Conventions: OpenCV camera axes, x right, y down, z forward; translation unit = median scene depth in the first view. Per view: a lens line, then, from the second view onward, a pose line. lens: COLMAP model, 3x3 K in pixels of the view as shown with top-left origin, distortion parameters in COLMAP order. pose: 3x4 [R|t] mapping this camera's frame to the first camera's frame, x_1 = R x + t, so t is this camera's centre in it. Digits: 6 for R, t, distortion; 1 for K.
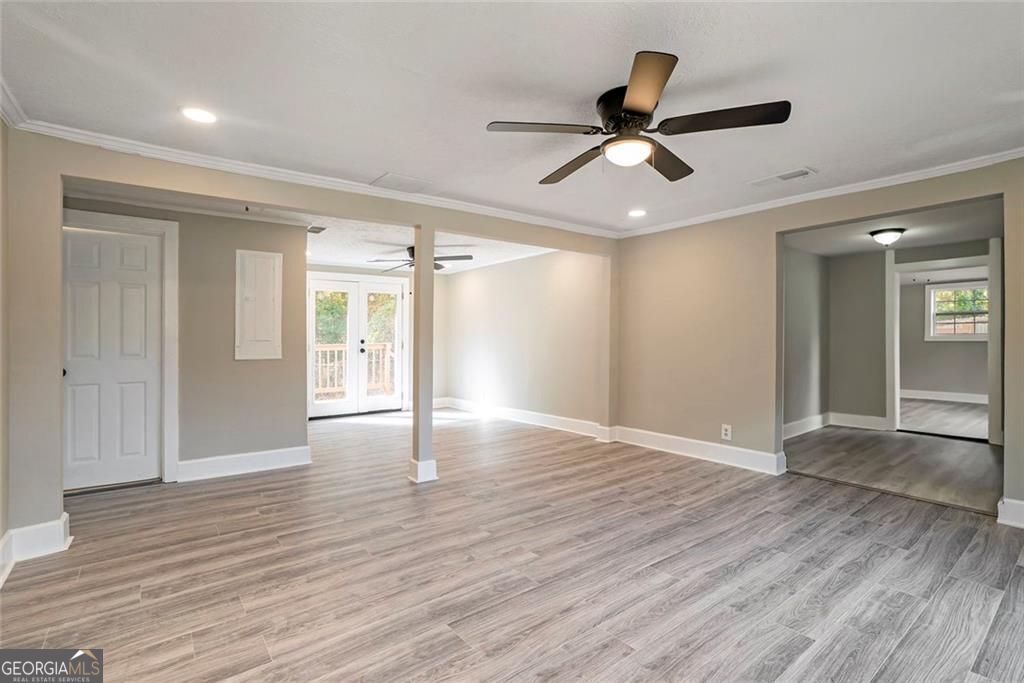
lens RADIAL K [[482.1, 0, 512.8], [0, 482.1, 347.2], [0, 0, 1]] dist [-0.031475, 0.005651]
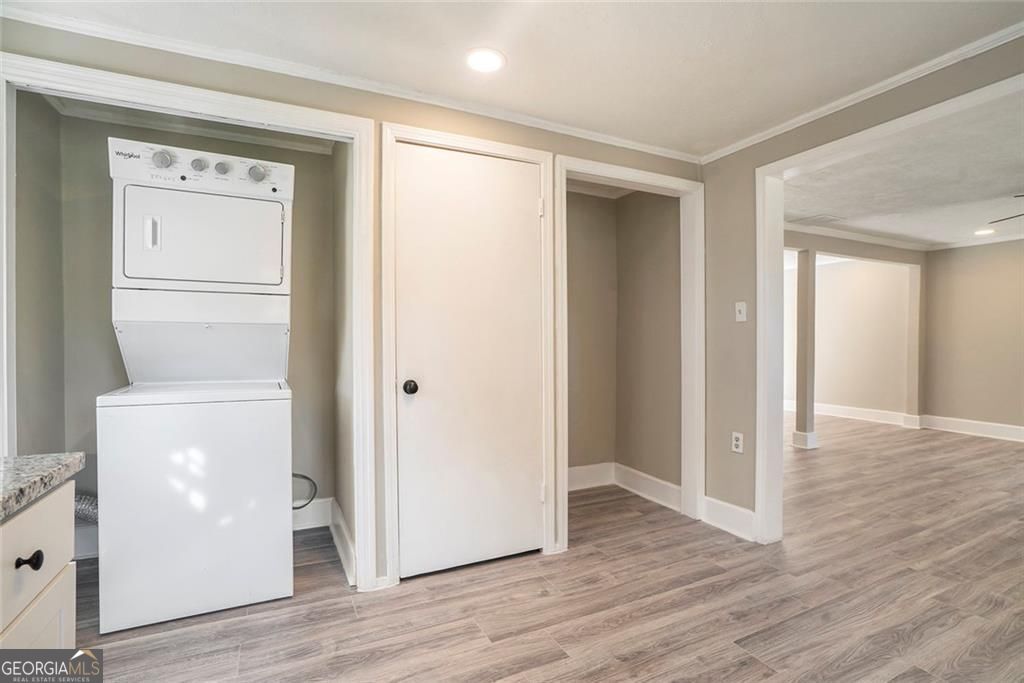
lens RADIAL K [[482.1, 0, 506.6], [0, 482.1, 335.1], [0, 0, 1]] dist [-0.031475, 0.005651]
pose [[0.975238, 0.000051, -0.221157, -0.800653], [-0.005416, 0.999706, -0.023652, 0.012705], [0.221091, 0.024265, 0.974951, -0.488224]]
